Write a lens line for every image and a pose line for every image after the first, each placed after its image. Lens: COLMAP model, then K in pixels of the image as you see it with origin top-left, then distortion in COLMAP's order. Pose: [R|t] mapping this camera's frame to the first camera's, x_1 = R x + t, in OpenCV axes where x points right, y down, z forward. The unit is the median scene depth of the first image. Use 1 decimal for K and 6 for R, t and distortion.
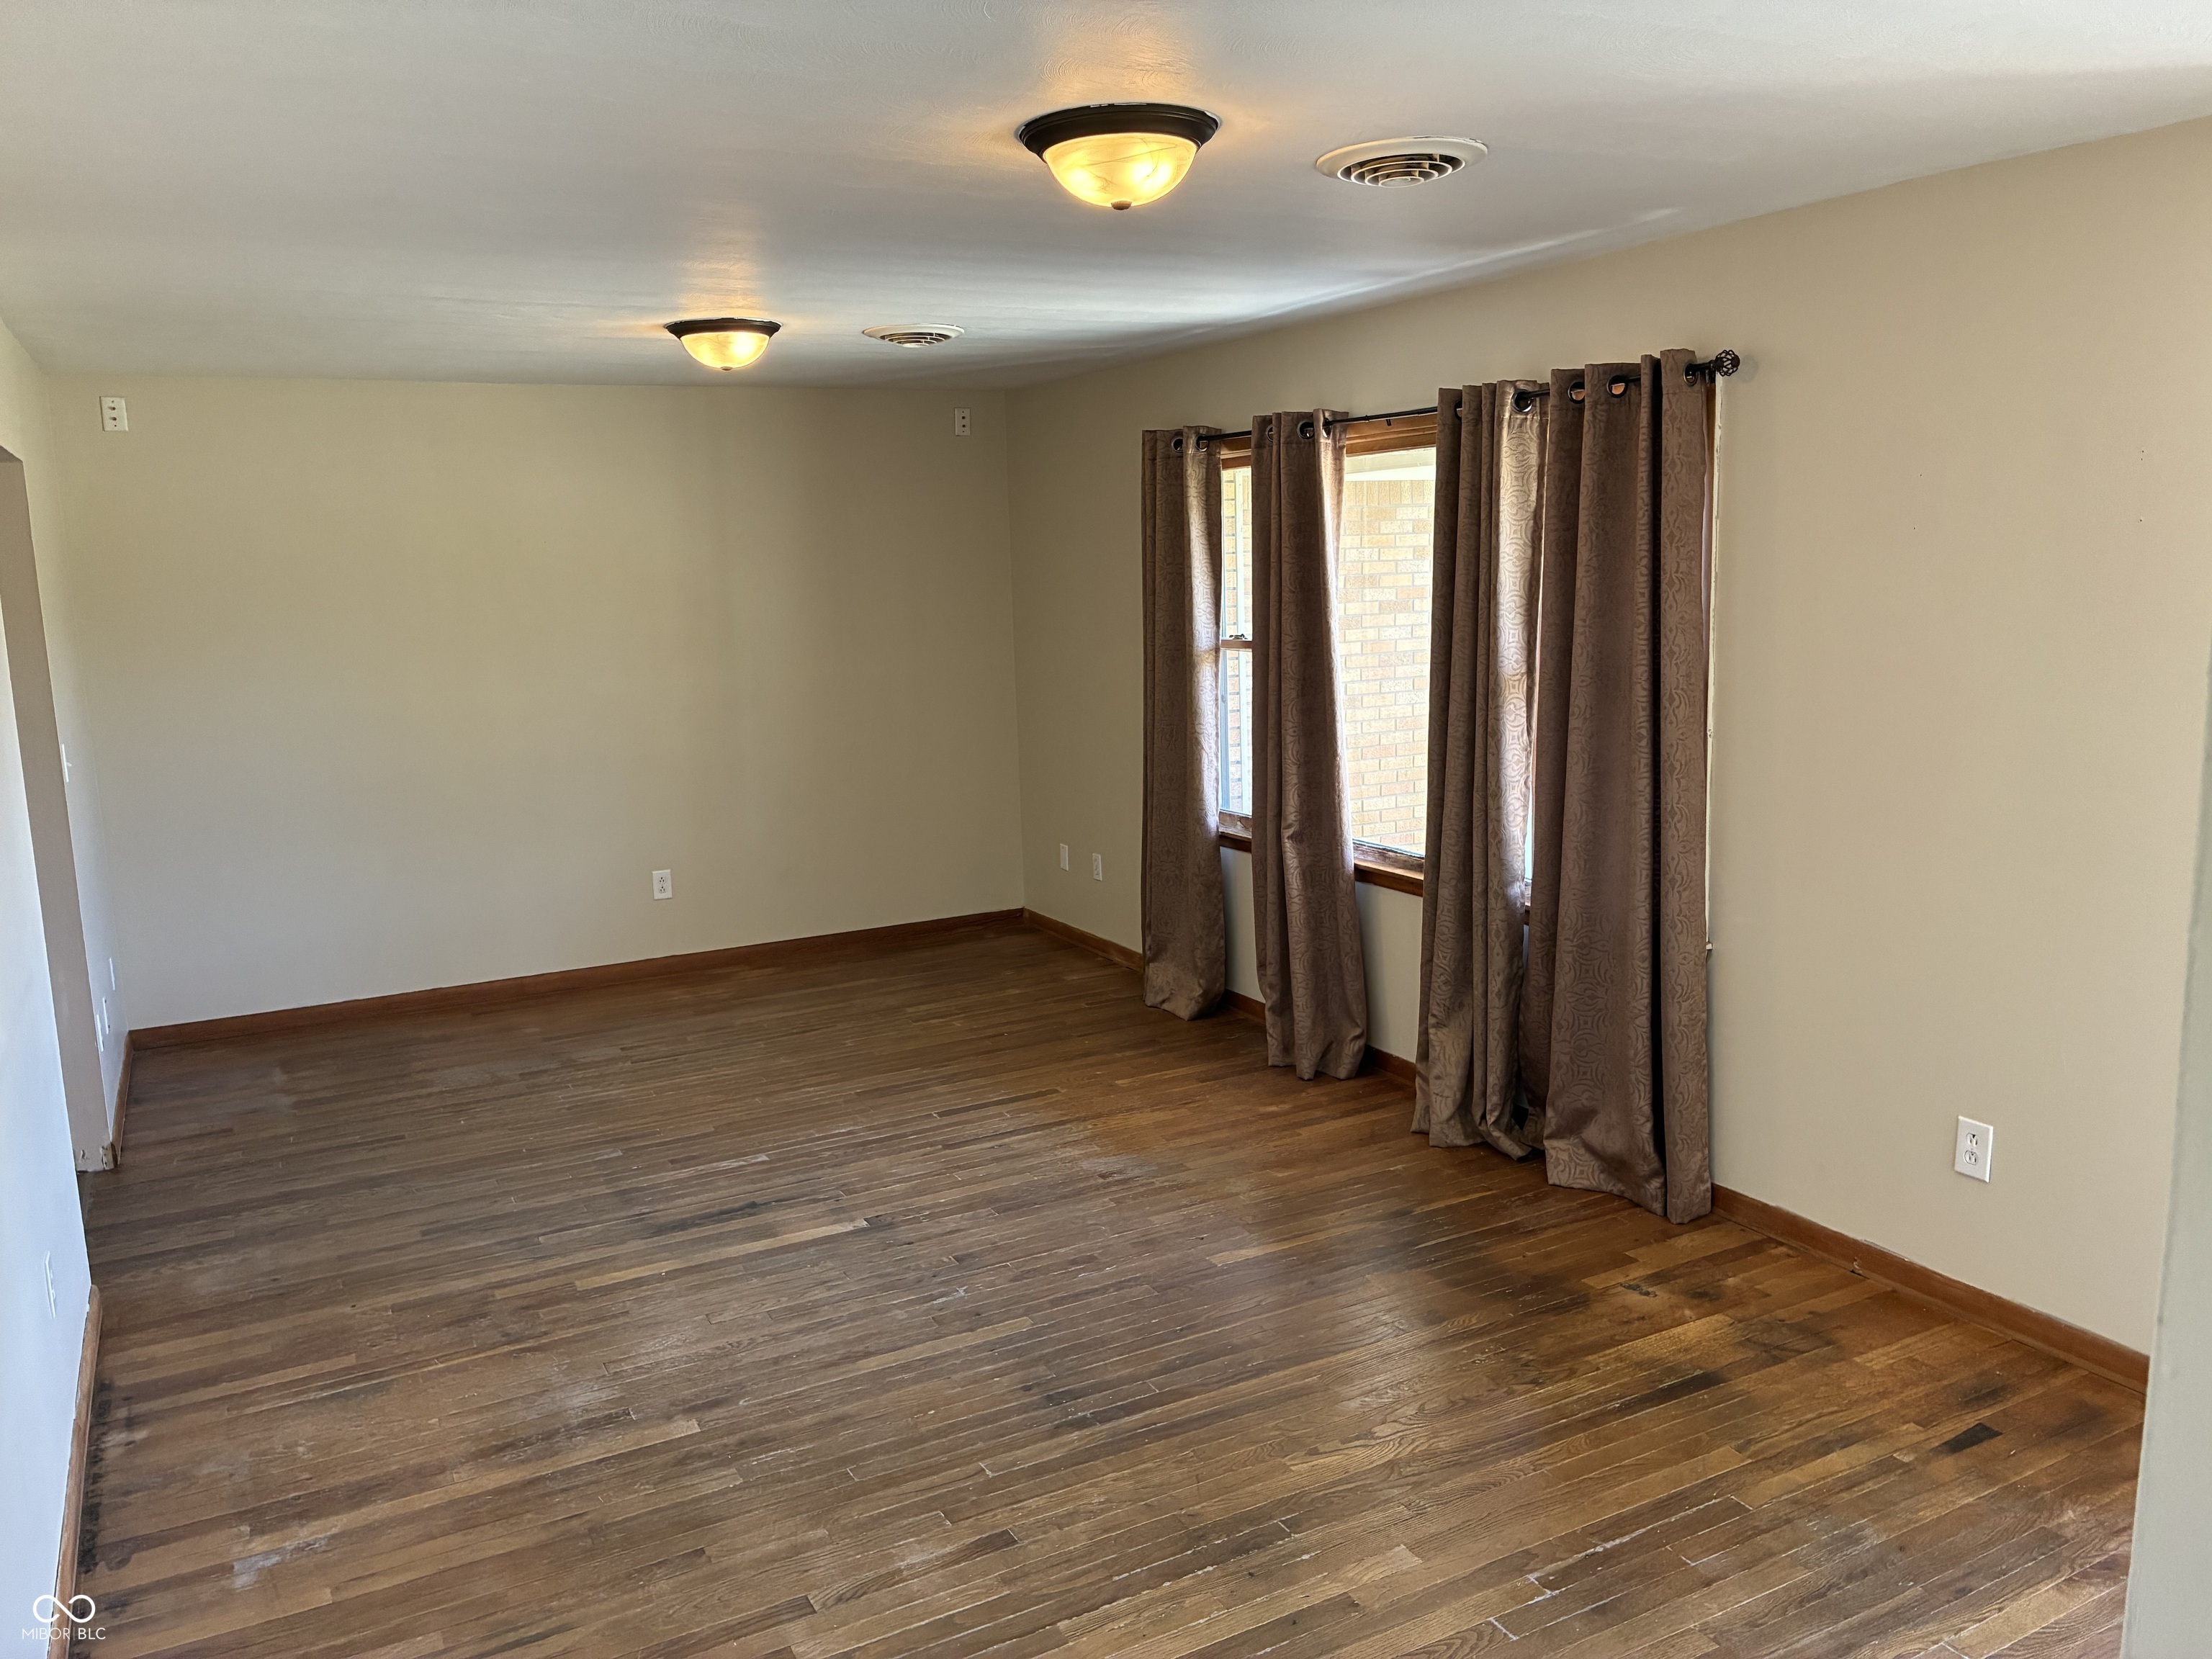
lens RADIAL K [[1698.8, 0, 1106.1], [0, 1698.8, 827.1], [0, 0, 1]] dist [0.027534, -0.026994]
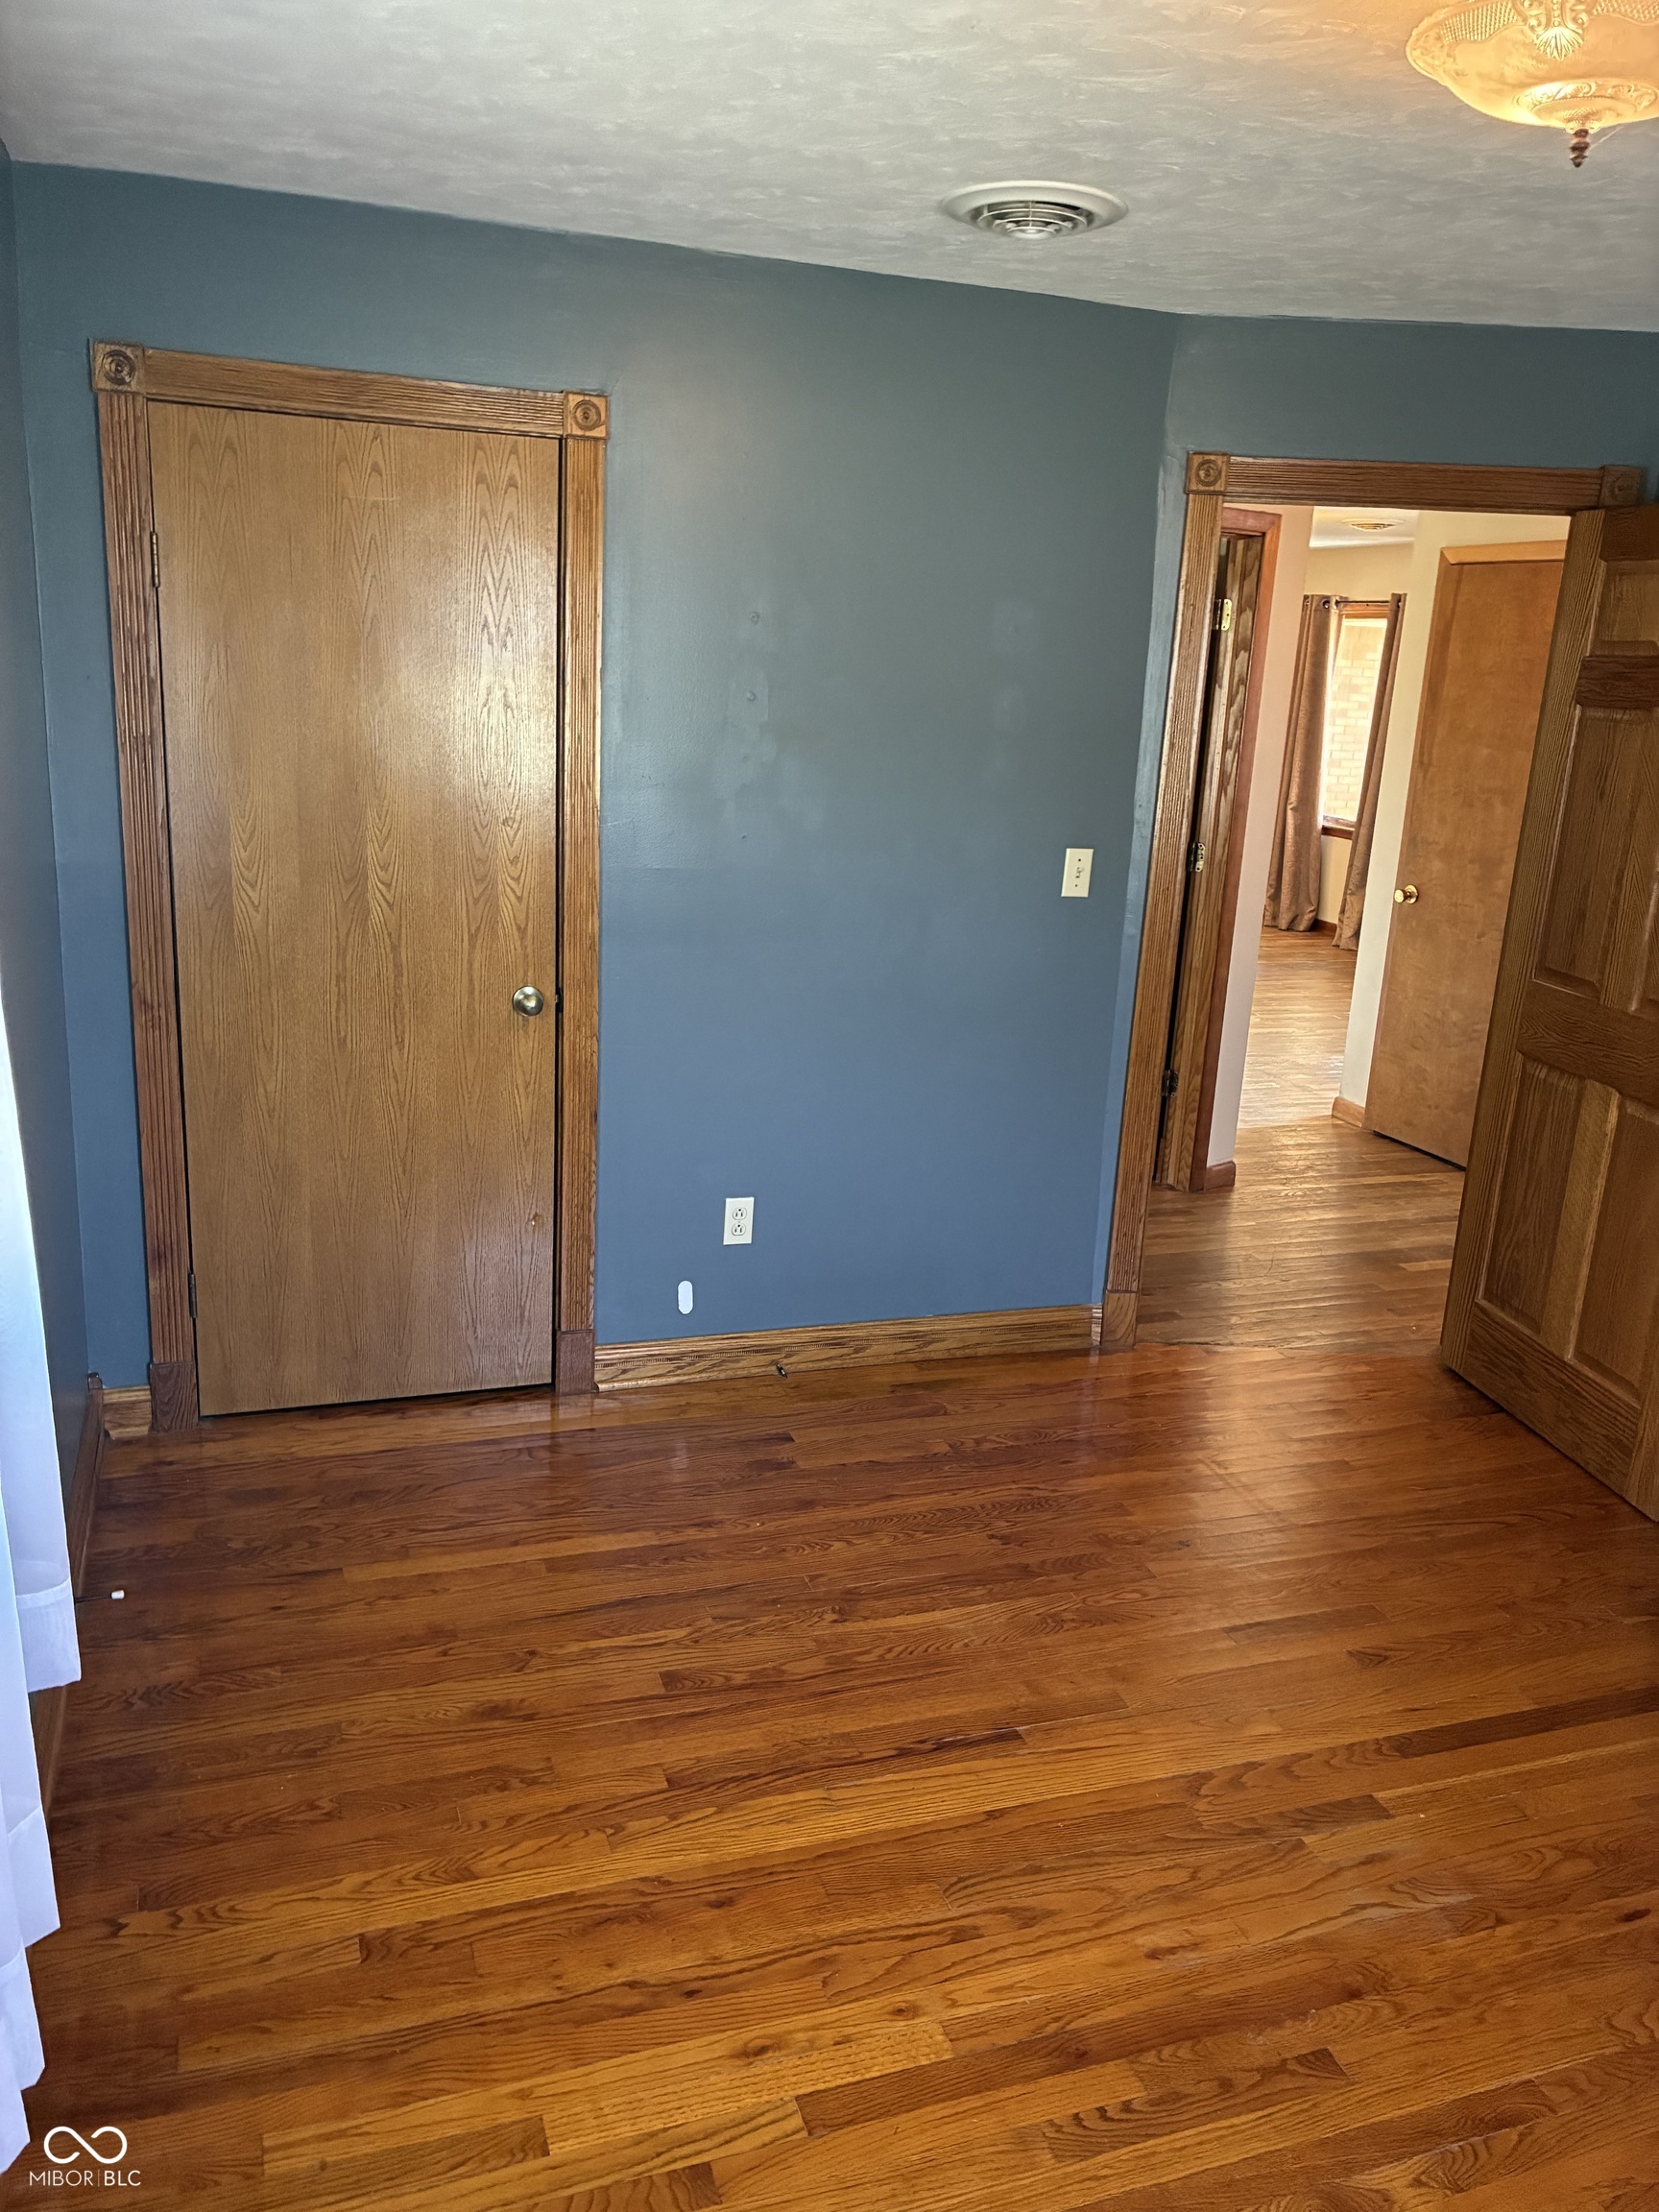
lens RADIAL K [[1698.8, 0, 868.1], [0, 1698.8, 1123.6], [0, 0, 1]] dist [0.027534, -0.026994]
pose [[0.988194, 0.111438, -0.105142, -0.135683], [-0.098469, 0.987711, 0.121372, 0.180711], [0.117376, -0.109586, 0.987023, -1.114095]]
